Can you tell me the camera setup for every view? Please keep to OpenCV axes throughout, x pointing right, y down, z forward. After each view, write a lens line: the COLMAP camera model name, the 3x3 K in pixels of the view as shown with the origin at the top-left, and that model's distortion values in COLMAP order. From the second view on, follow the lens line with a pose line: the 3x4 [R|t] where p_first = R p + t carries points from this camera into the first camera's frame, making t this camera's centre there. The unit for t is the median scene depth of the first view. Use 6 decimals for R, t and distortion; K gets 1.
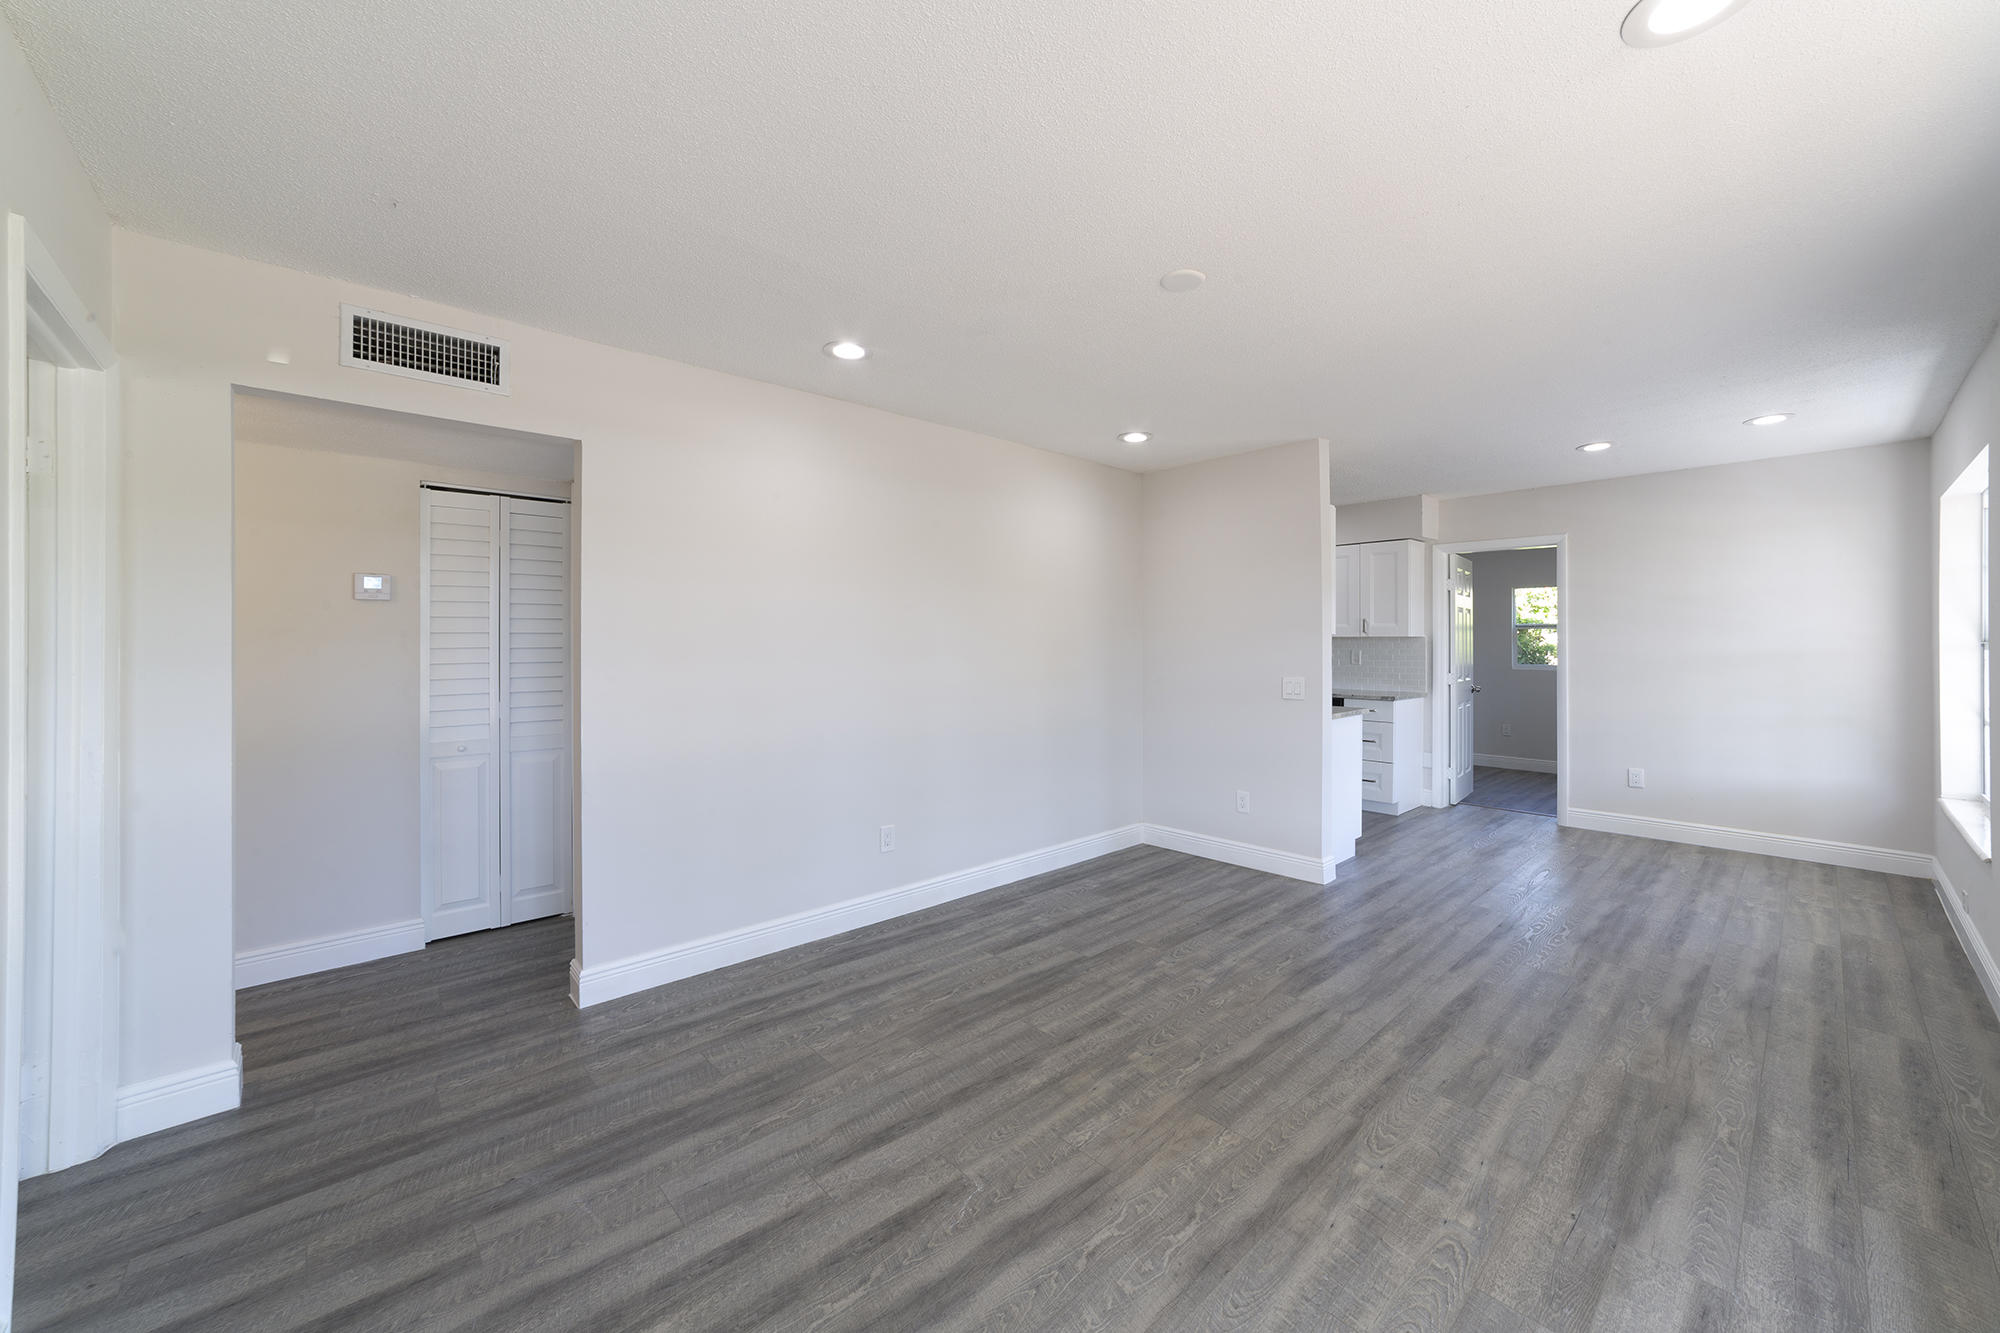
lens RADIAL K [[746.8, 0, 987.4], [0, 746.8, 659.5], [0, 0, 1]] dist [0.013310, 0.001107]
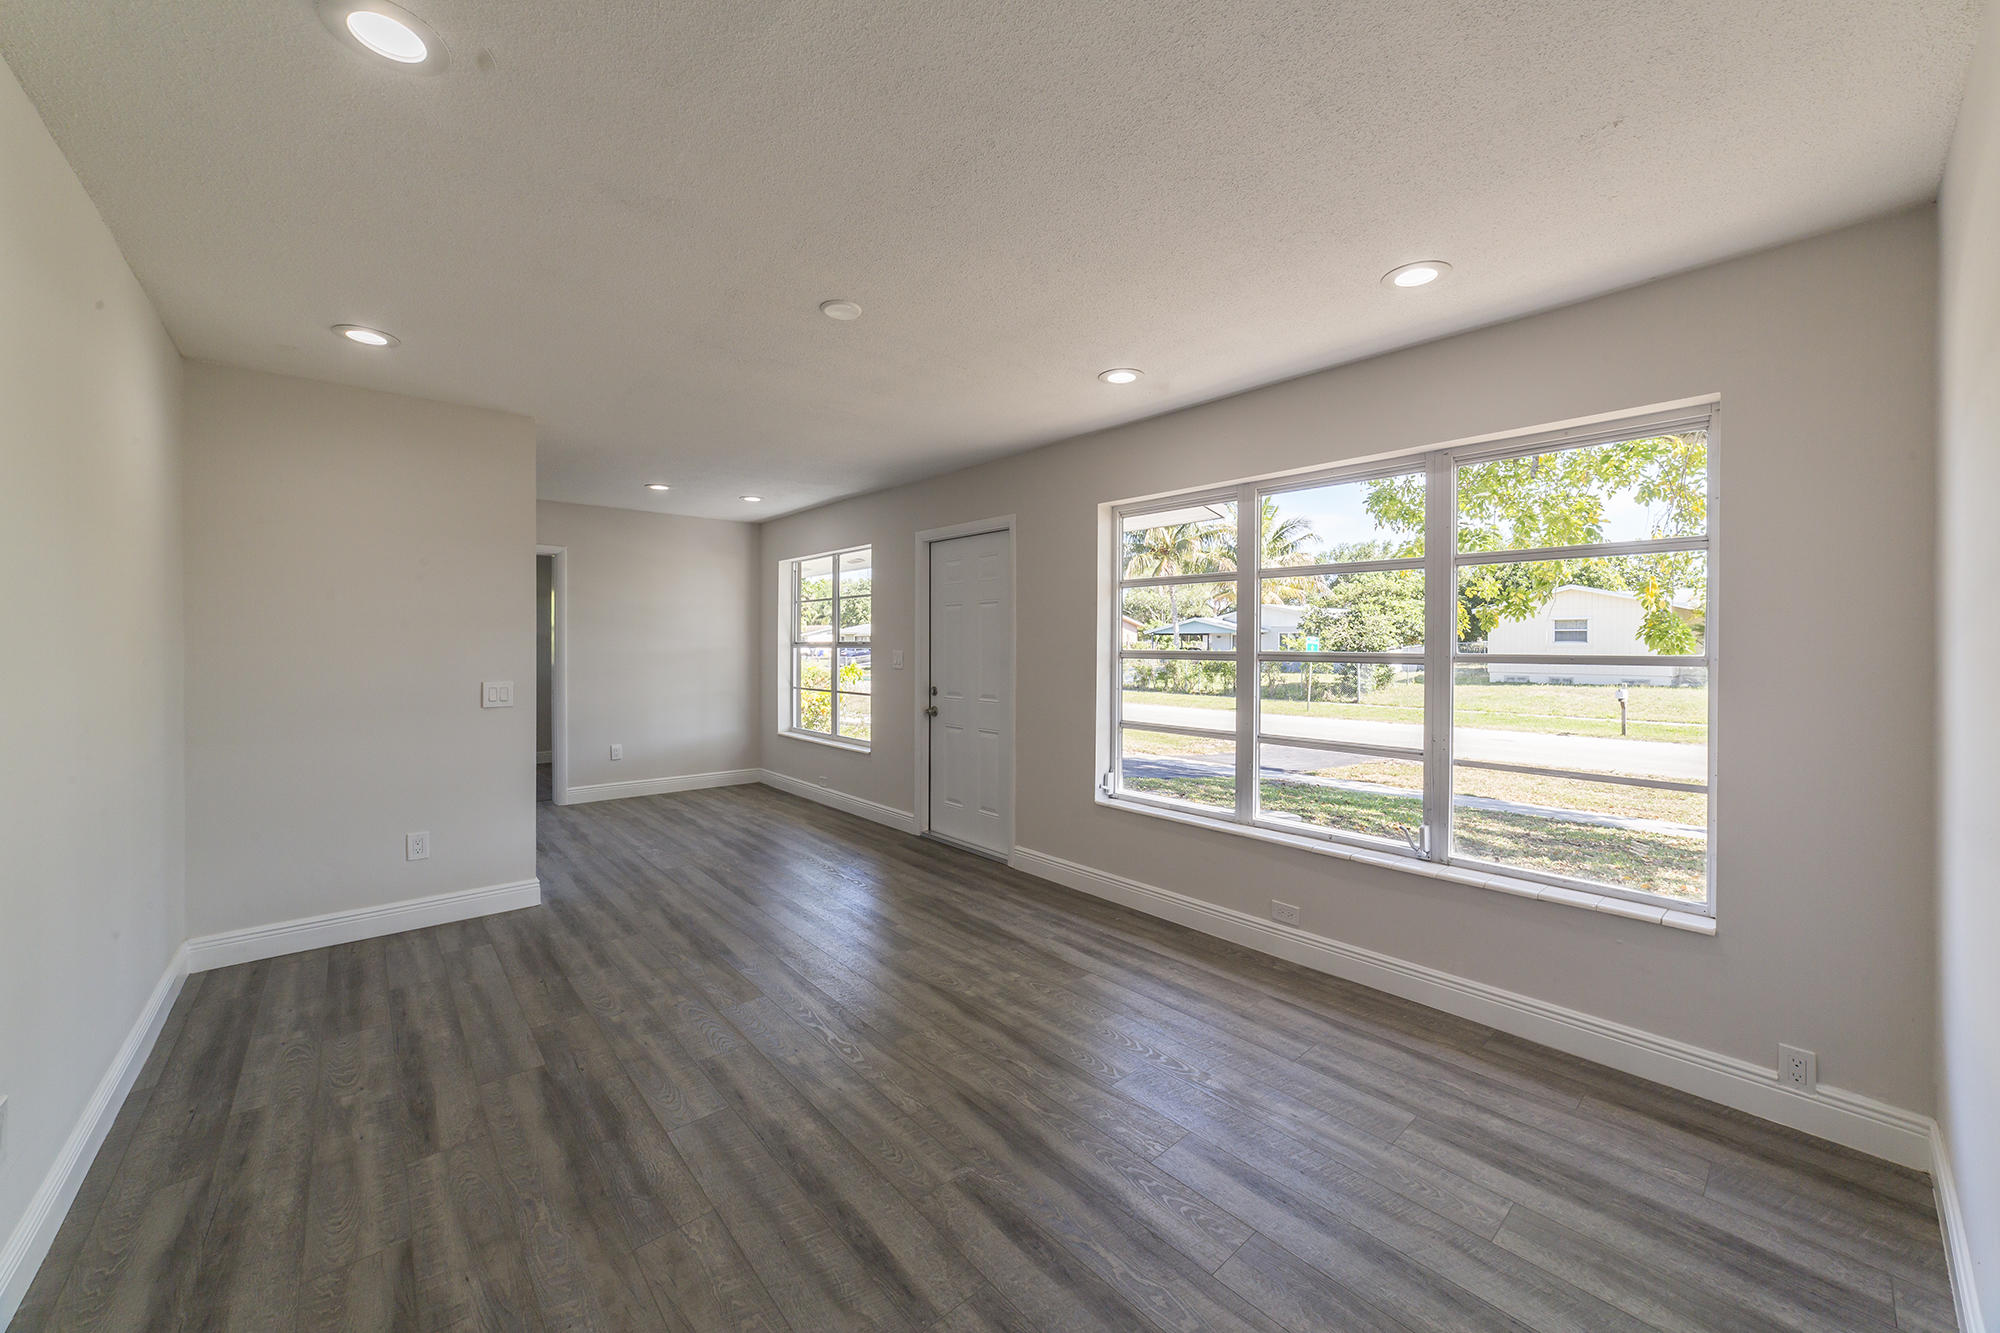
lens RADIAL K [[746.8, 0, 992.1], [0, 746.8, 650.0], [0, 0, 1]] dist [0.013310, 0.001107]
pose [[0.025047, 0.004835, 0.999675, -0.594176], [0.007540, 0.999959, -0.005025, -0.006728], [-0.999658, 0.007664, 0.025010, 0.529277]]
